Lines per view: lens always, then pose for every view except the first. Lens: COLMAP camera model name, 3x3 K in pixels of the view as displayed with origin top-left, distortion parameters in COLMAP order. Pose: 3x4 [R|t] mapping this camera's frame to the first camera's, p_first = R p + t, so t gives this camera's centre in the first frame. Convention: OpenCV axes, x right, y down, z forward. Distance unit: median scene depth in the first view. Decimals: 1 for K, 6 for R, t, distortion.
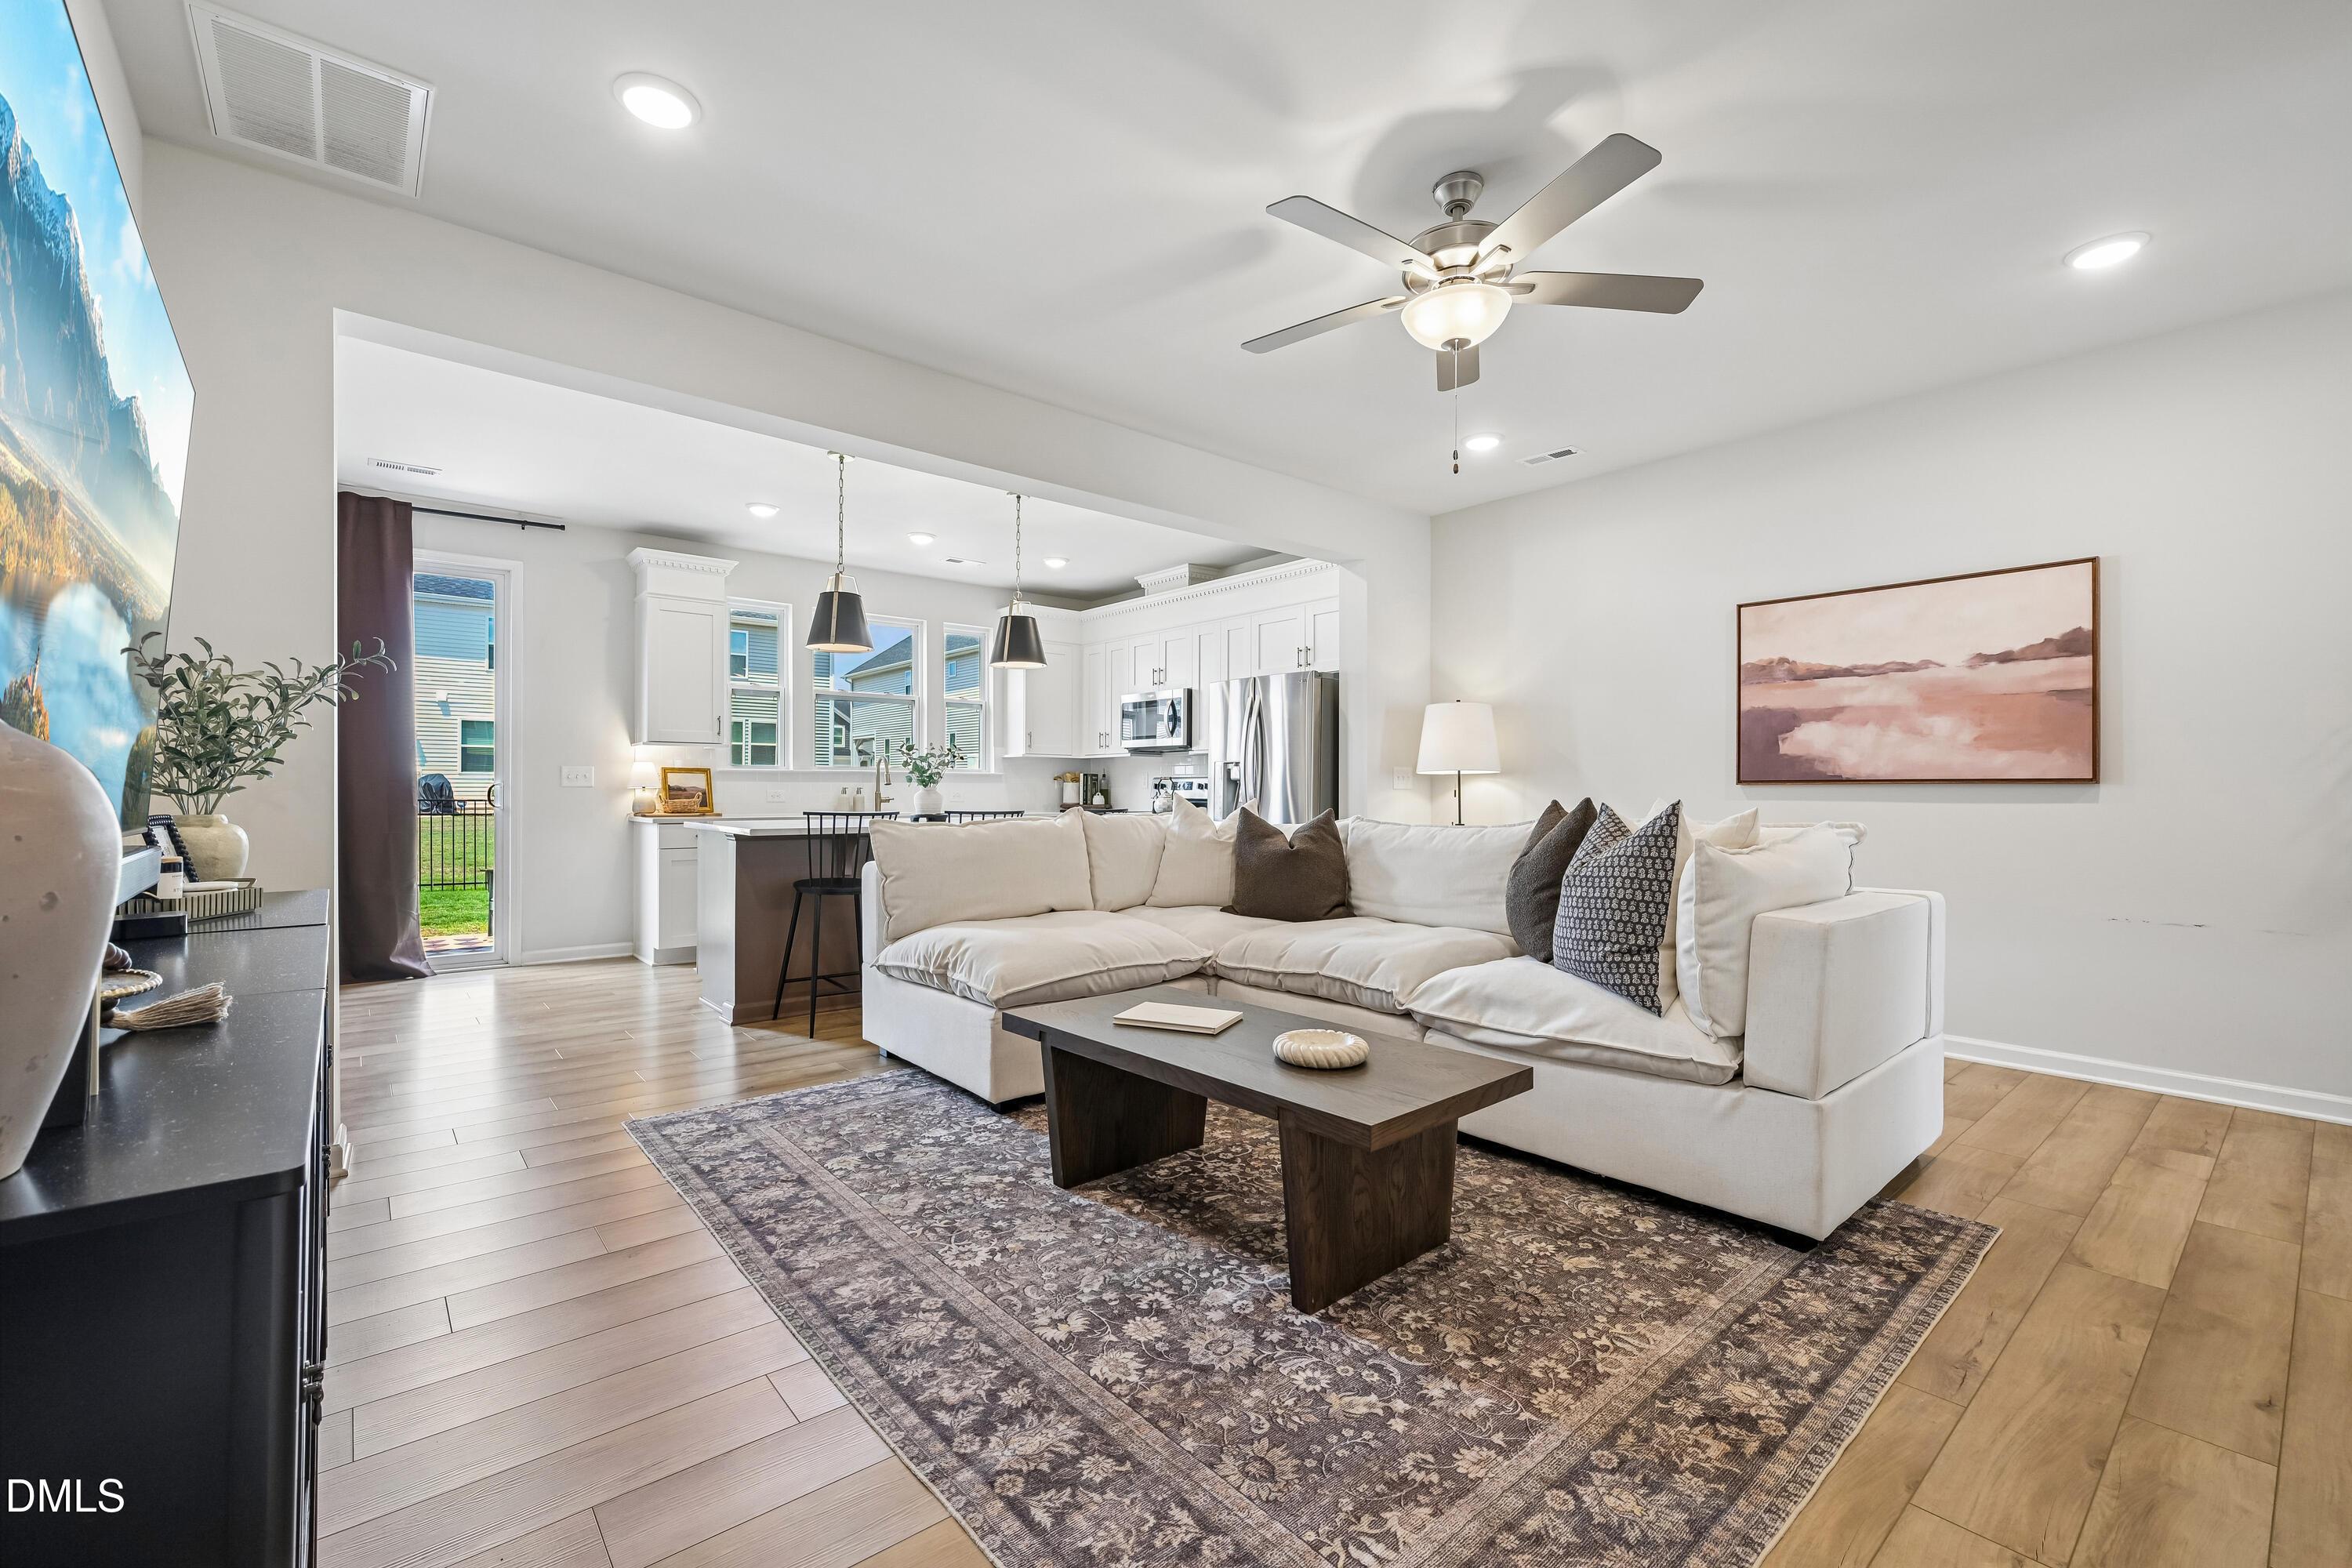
lens RADIAL K [[1023.9, 0, 1181.8], [0, 1023.9, 790.4], [0, 0, 1]] dist [0.014675, 0.000214]
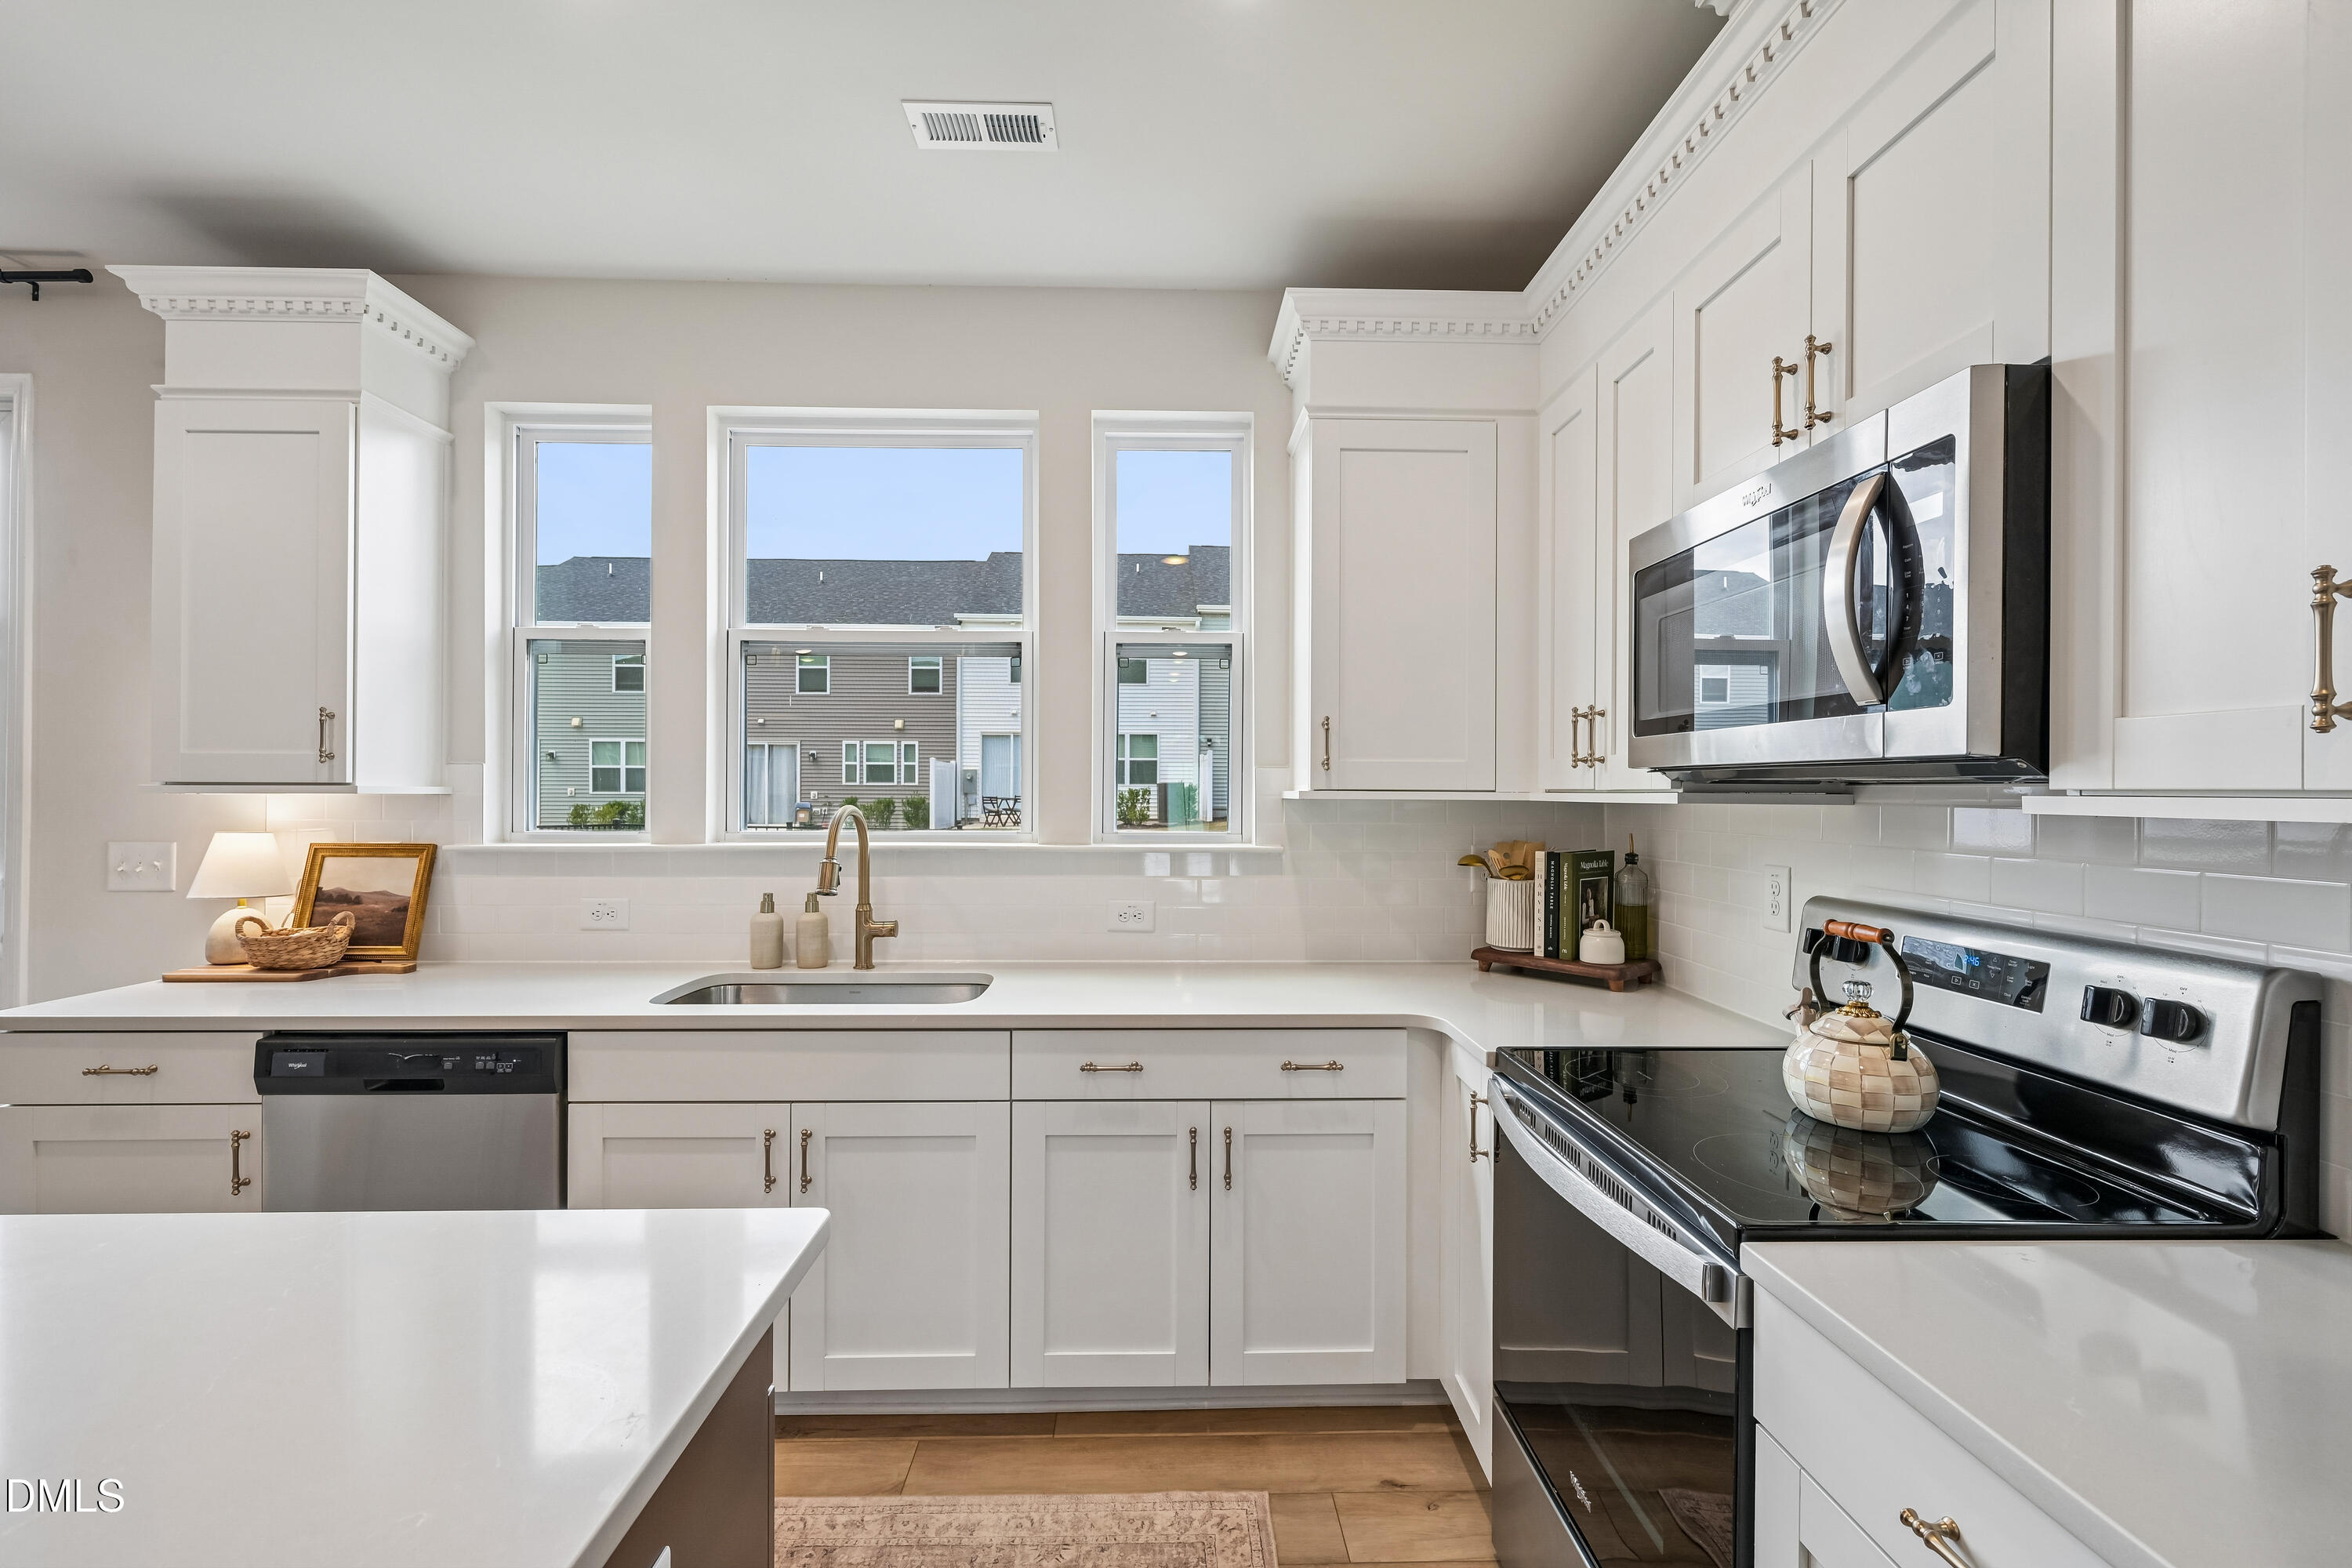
lens RADIAL K [[1023.9, 0, 1173.0], [0, 1023.9, 787.9], [0, 0, 1]] dist [0.014675, 0.000214]
pose [[0.782026, 0.001388, -0.623245, 0.004244], [-0.001774, 0.999998, 0.000000, -0.038311], [0.623244, 0.001106, 0.782027, 0.772454]]
